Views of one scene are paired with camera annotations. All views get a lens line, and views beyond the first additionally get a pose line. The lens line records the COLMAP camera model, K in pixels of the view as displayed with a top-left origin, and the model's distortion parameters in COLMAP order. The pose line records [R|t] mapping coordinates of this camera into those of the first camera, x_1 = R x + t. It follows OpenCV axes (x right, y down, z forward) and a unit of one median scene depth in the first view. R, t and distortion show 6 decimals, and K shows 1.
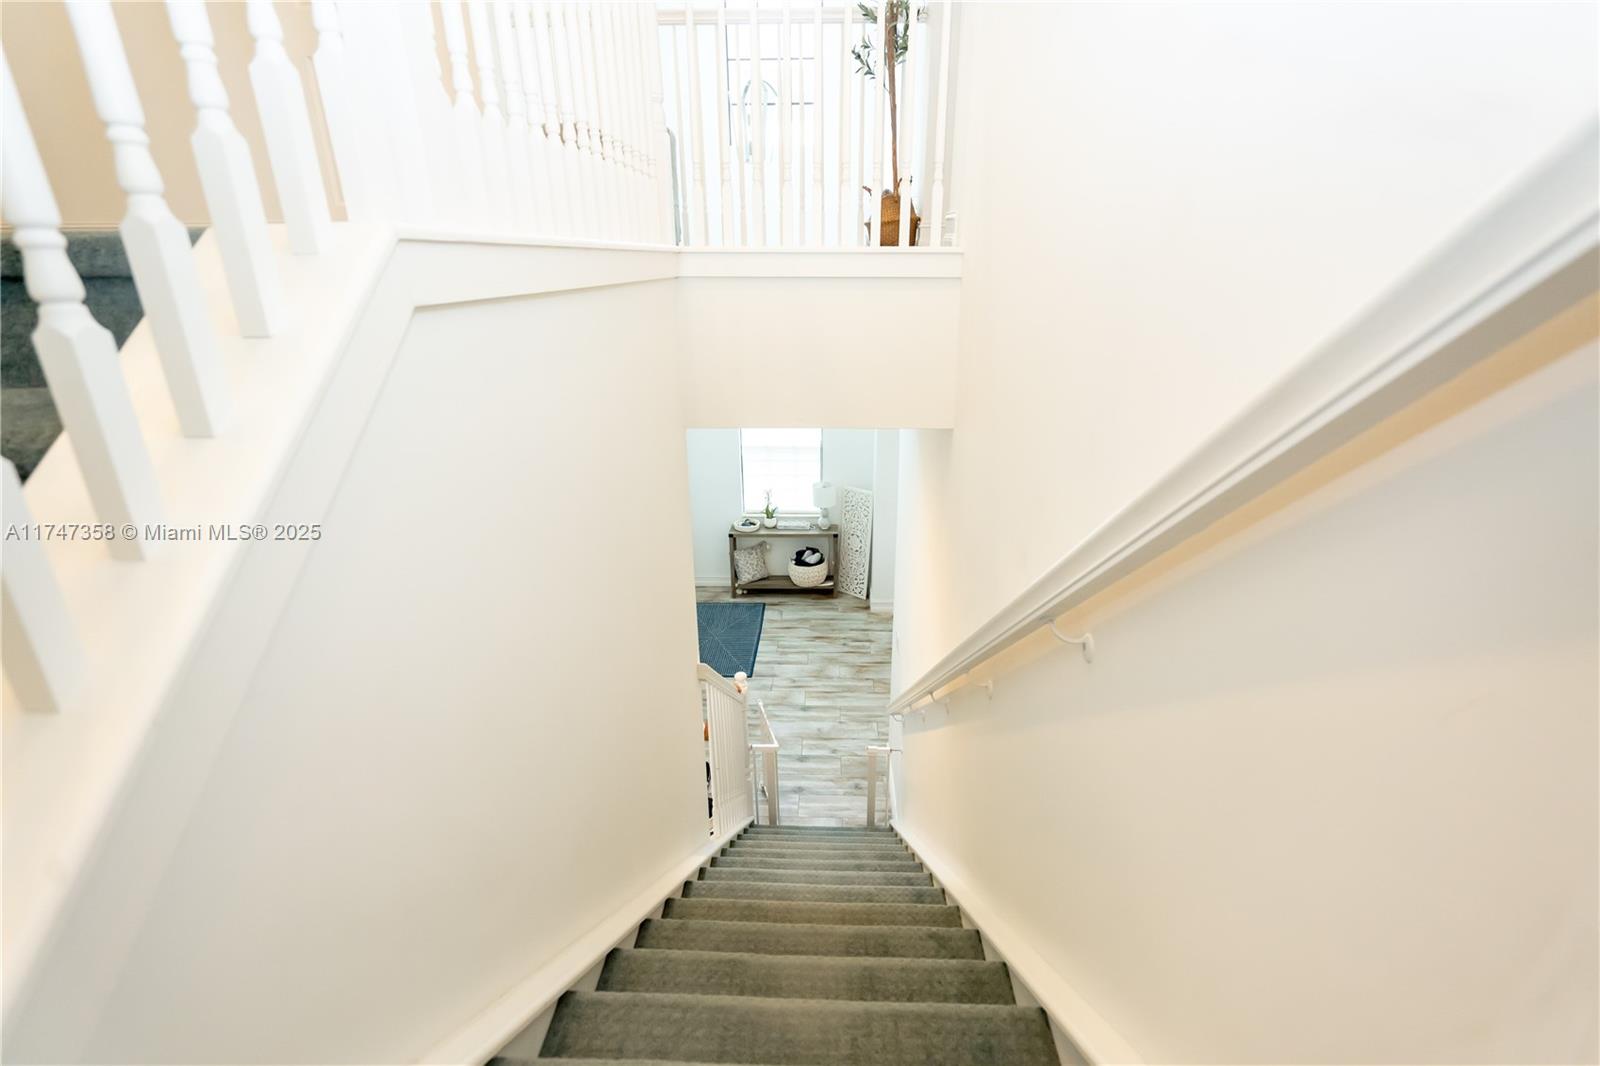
lens RADIAL K [[733.6, 0, 800.0], [0, 733.6, 533.0], [0, 0, 1]] dist [0.000252, 0.000079]
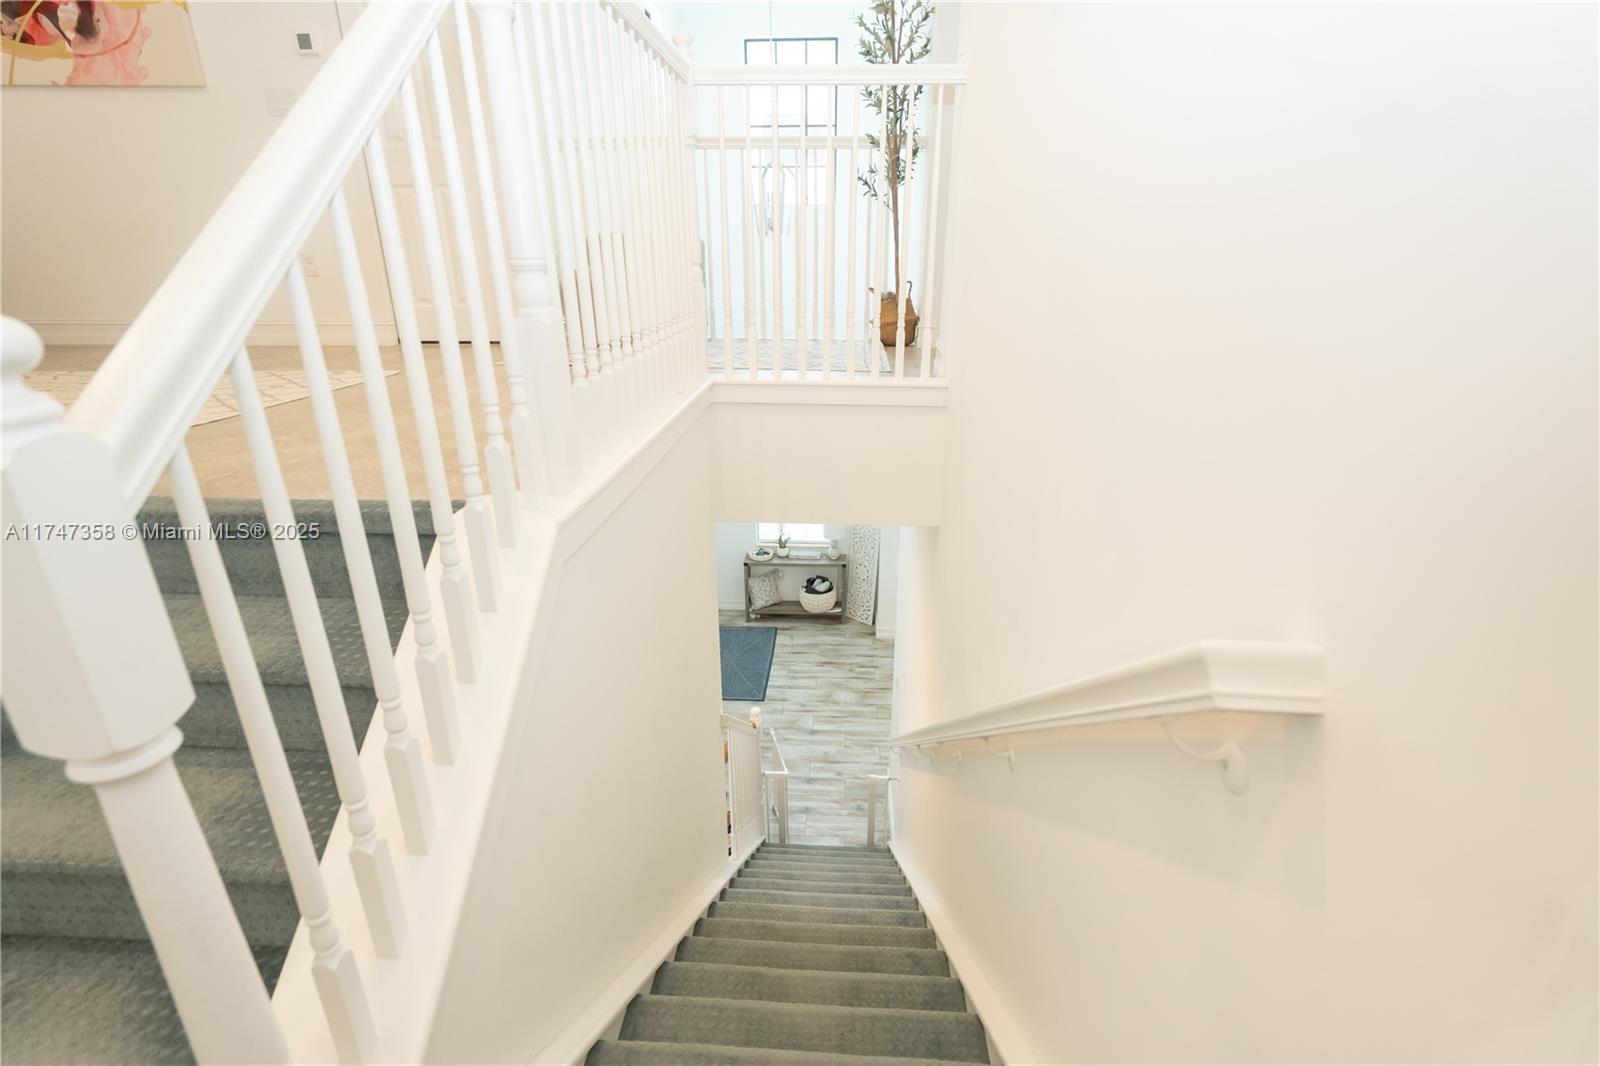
lens RADIAL K [[733.6, 0, 800.0], [0, 733.6, 533.0], [0, 0, 1]] dist [0.000252, 0.000079]
pose [[0.999799, 0.012561, -0.015609, 0.001024], [-0.012560, 0.999921, 0.000195, -0.071627], [0.015610, 0.000001, 0.999878, -0.108433]]
